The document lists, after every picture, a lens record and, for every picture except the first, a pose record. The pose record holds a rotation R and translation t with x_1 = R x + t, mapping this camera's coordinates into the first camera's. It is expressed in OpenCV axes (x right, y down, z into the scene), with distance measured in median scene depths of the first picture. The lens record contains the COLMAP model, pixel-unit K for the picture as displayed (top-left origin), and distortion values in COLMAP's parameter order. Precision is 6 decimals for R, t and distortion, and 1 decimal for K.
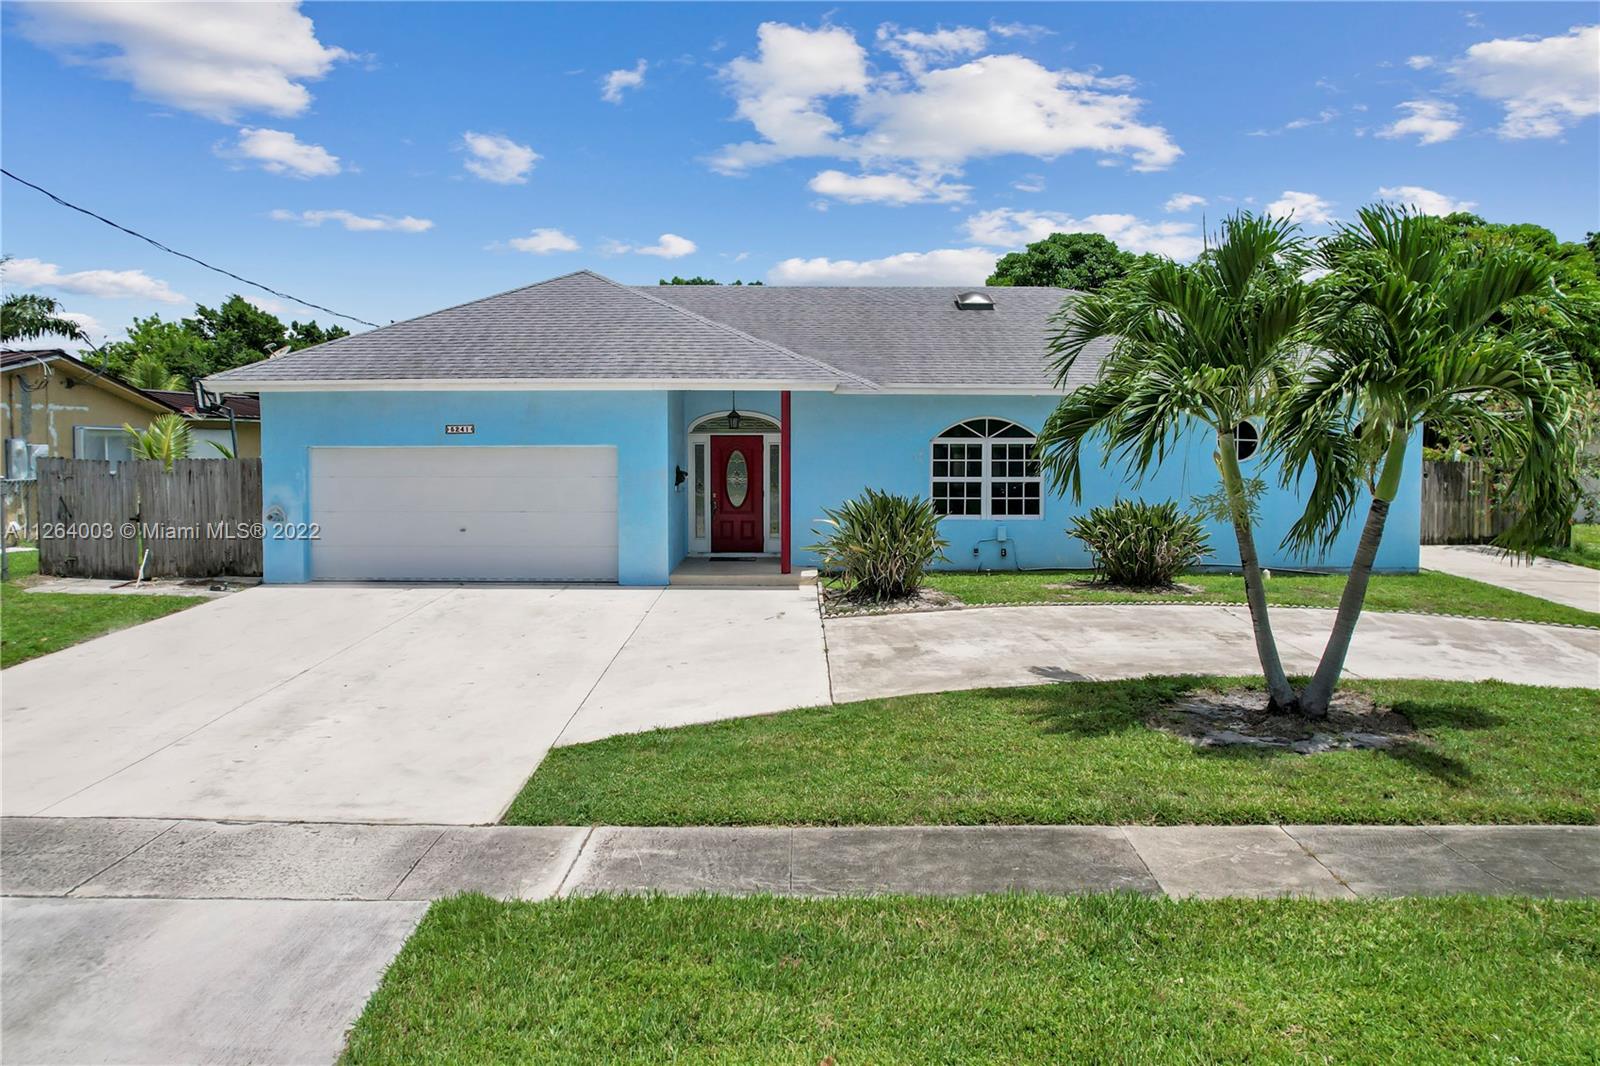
lens RADIAL K [[1038.8, 0, 800.0], [0, 1038.8, 533.0], [0, 0, 1]] dist [-0.088058, 0.079959]
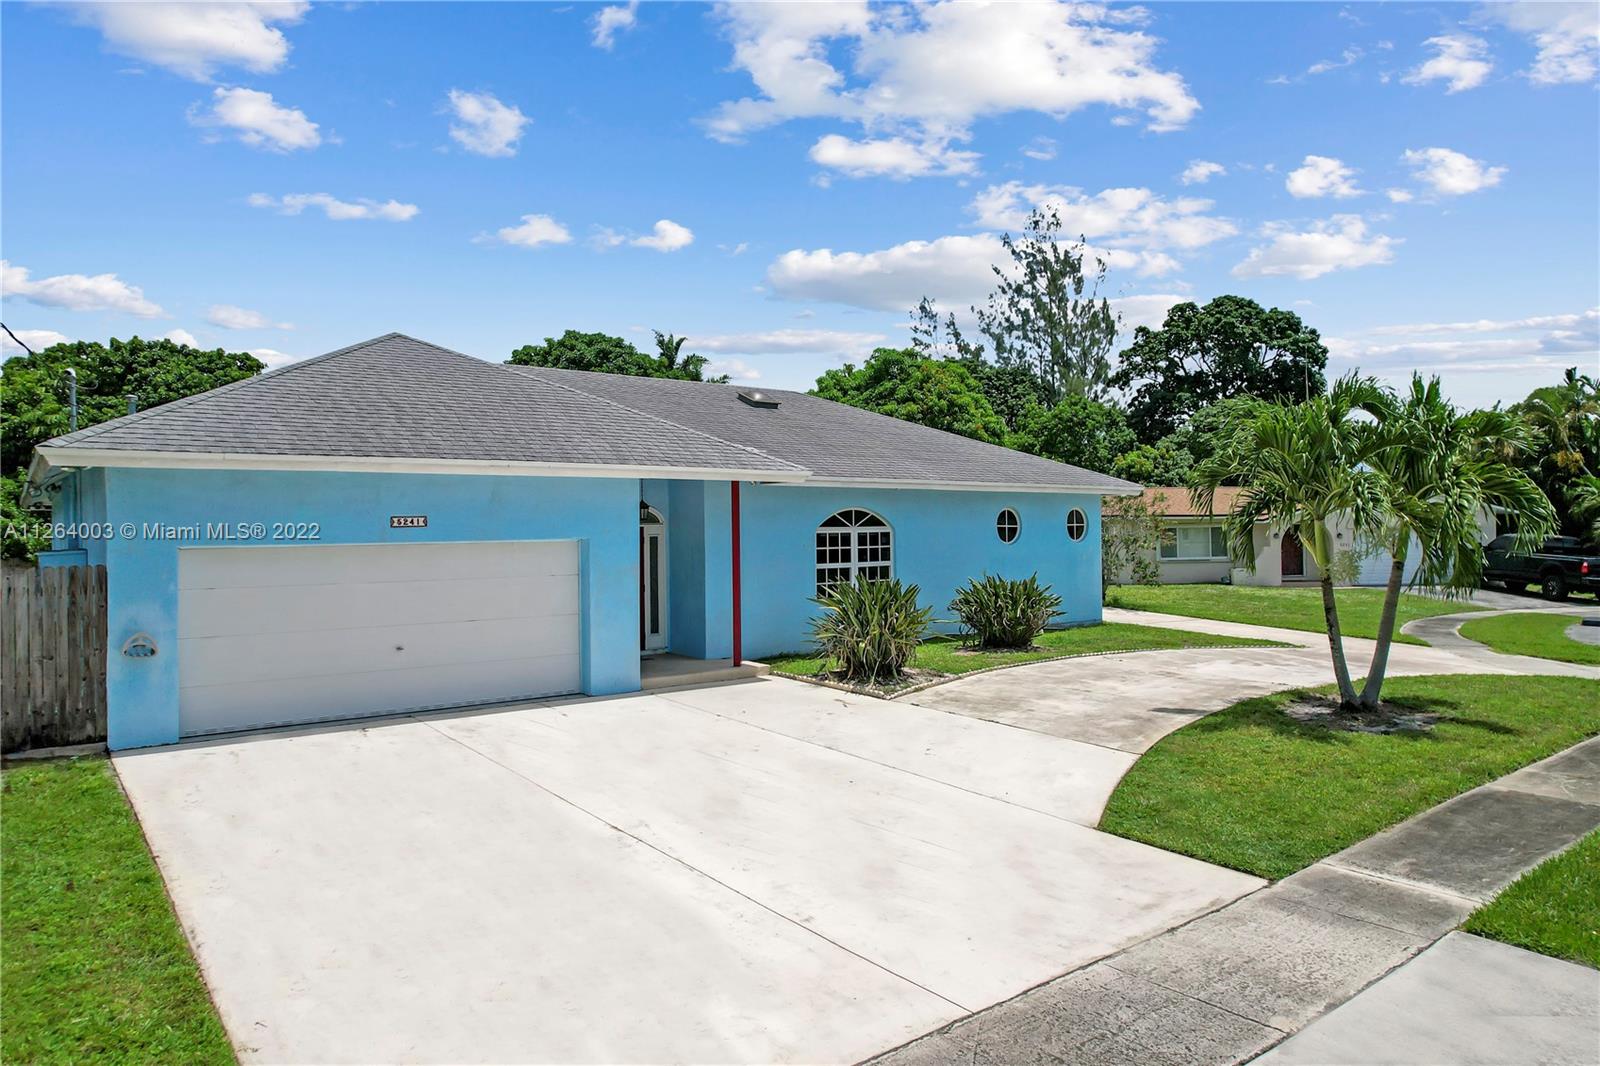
lens RADIAL K [[1038.8, 0, 800.0], [0, 1038.8, 533.0], [0, 0, 1]] dist [-0.088058, 0.079959]
pose [[0.783632, -0.012895, 0.621092, -0.583441], [0.067735, 0.995597, -0.064790, -0.019379], [-0.617522, 0.092841, 0.781055, 0.190248]]
